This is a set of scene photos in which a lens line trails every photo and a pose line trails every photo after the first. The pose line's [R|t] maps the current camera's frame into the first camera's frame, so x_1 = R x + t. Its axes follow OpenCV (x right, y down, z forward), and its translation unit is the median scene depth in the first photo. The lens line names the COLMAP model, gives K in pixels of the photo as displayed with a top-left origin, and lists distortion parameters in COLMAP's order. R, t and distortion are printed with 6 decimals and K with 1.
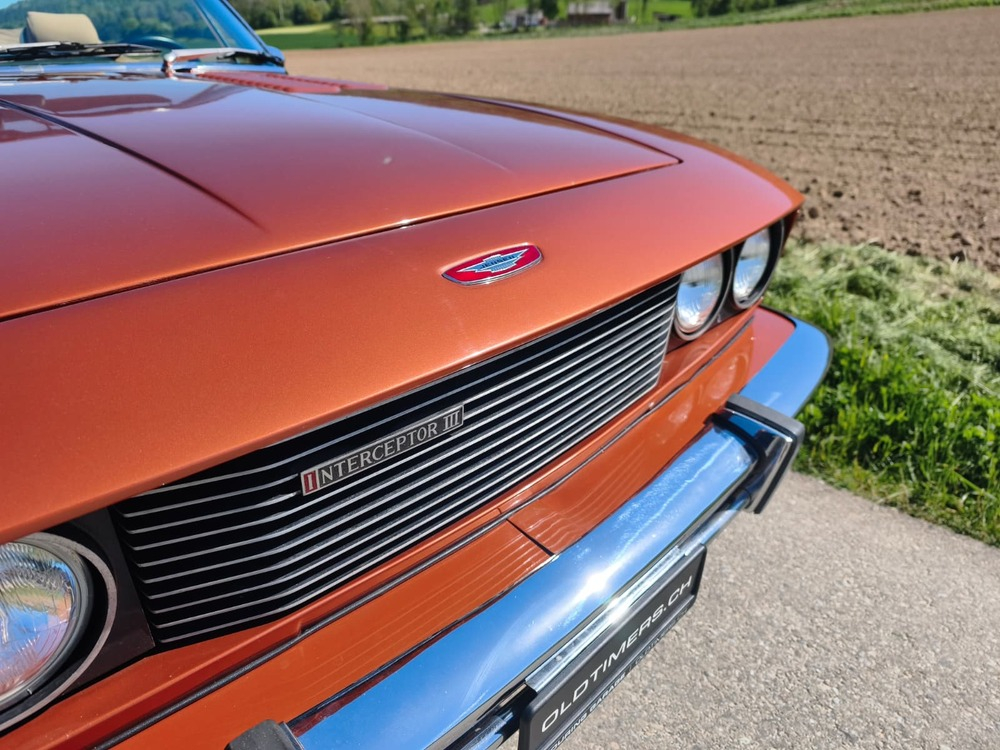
lens RADIAL K [[681.9, 0, 499.1], [0, 681.9, 375.0], [0, 0, 1]] dist [0.009435, -0.005519]
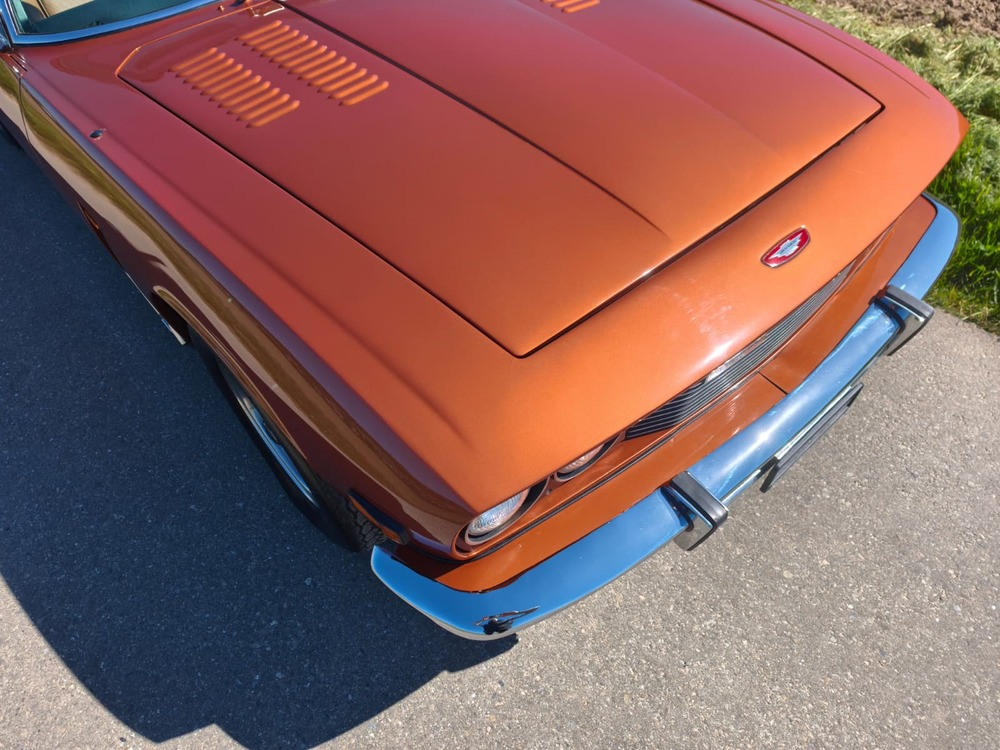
lens RADIAL K [[677.7, 0, 500.4], [0, 677.7, 369.8], [0, 0, 1]] dist [0.014957, -0.007784]
pose [[0.997274, 0.030336, -0.067267, -0.322288], [-0.002412, 0.924498, 0.381180, -0.282078], [0.073752, -0.379979, 0.922050, -0.425670]]
